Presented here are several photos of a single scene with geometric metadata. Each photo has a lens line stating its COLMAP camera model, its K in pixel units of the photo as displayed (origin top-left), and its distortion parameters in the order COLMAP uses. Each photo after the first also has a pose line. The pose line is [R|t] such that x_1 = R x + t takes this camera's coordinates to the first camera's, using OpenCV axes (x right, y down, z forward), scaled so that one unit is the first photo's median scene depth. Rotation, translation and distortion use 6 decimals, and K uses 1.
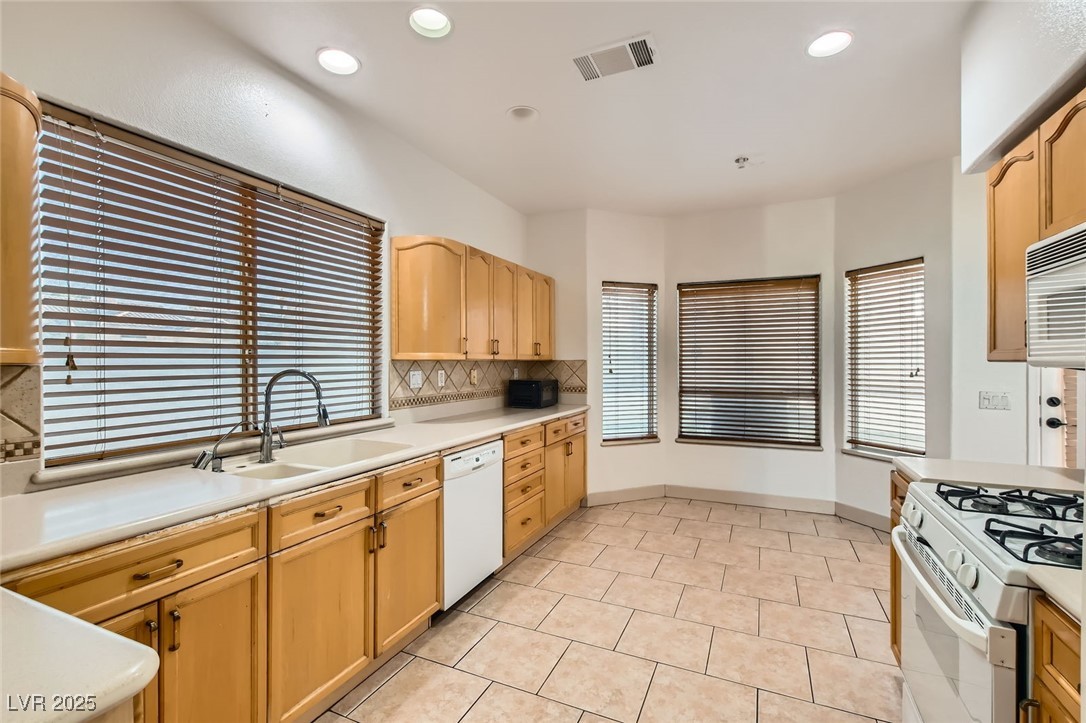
lens RADIAL K [[484.2, 0, 540.8], [0, 484.2, 363.2], [0, 0, 1]] dist [0.015147, 0.000451]
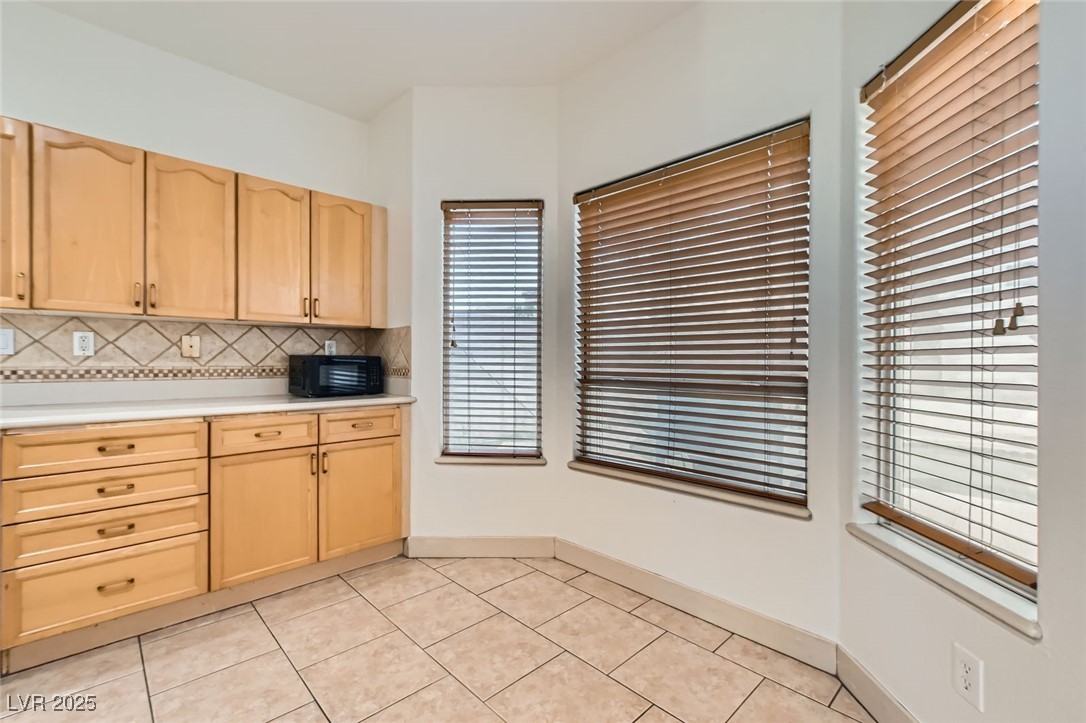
lens RADIAL K [[484.2, 0, 540.8], [0, 484.2, 363.2], [0, 0, 1]] dist [0.015147, 0.000451]
pose [[0.925124, 0.008933, -0.379560, 0.593758], [-0.008878, 0.999959, 0.001897, 0.047962], [0.379561, 0.001614, 0.925165, 0.577795]]
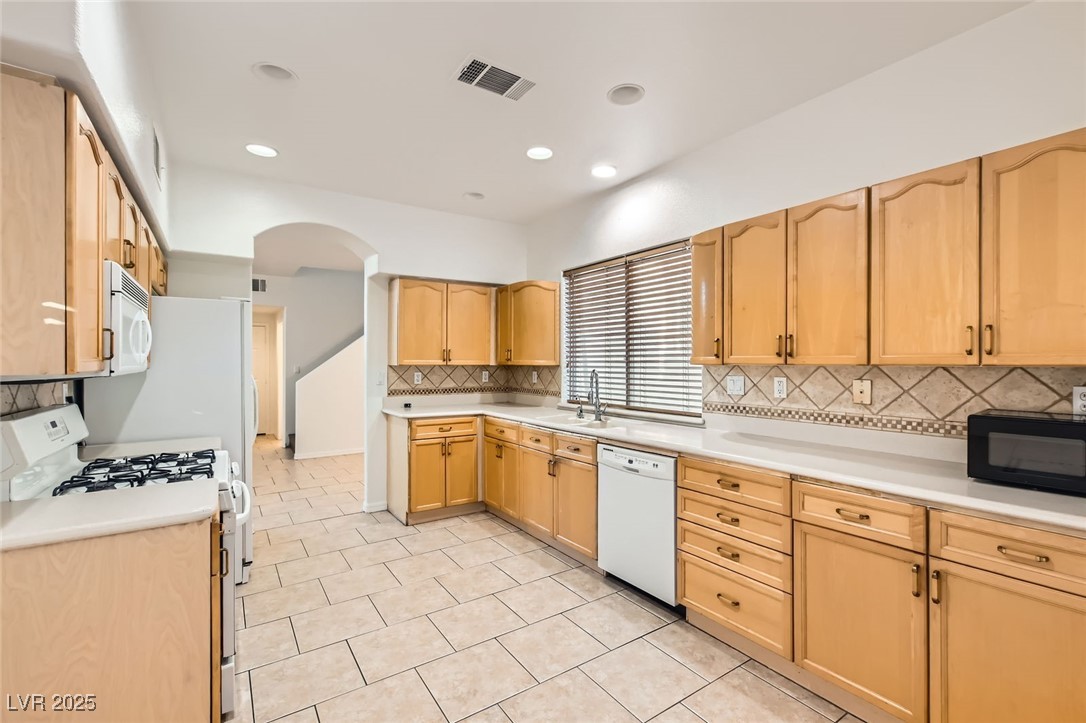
lens RADIAL K [[465.8, 0, 544.0], [0, 465.8, 364.9], [0, 0, 1]] dist [0.001412, 0.000170]
pose [[-0.512334, 0.005659, -0.858768, 0.596465], [-0.001868, 0.999969, 0.007704, -0.010029], [0.858784, 0.005551, -0.512307, 0.993889]]
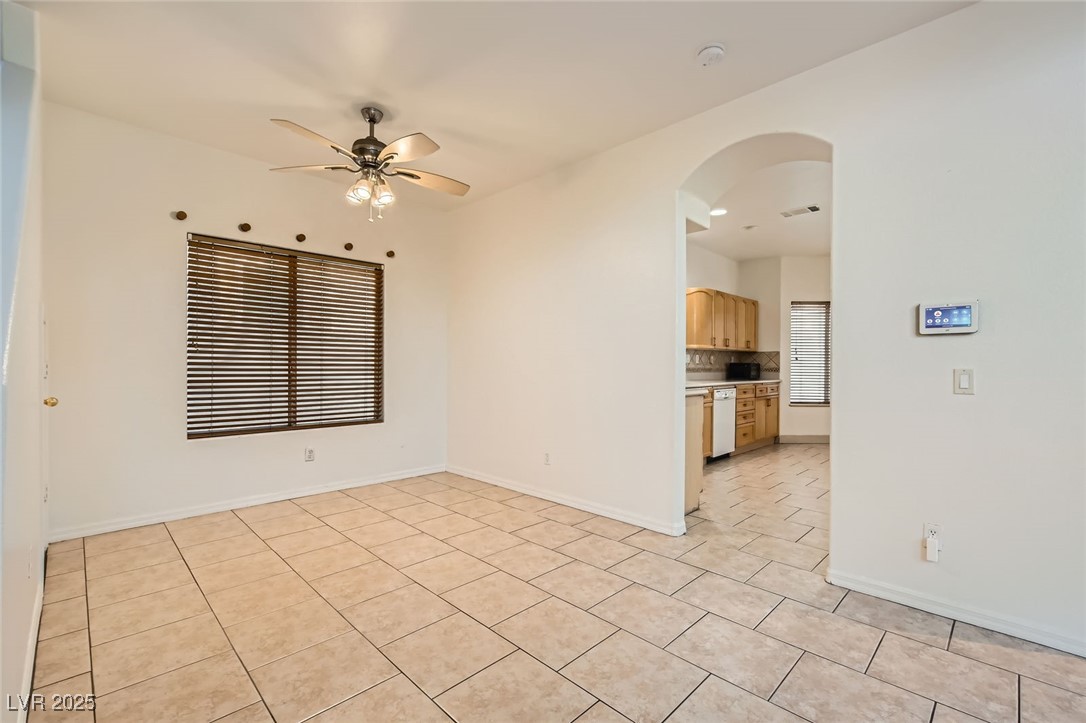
lens RADIAL K [[465.8, 0, 544.0], [0, 465.8, 364.9], [0, 0, 1]] dist [0.001412, 0.000170]
pose [[0.937643, 0.010876, -0.347429, -0.121264], [-0.011068, 0.999938, 0.001433, 0.053188], [0.347423, 0.002502, 0.937705, -0.859246]]
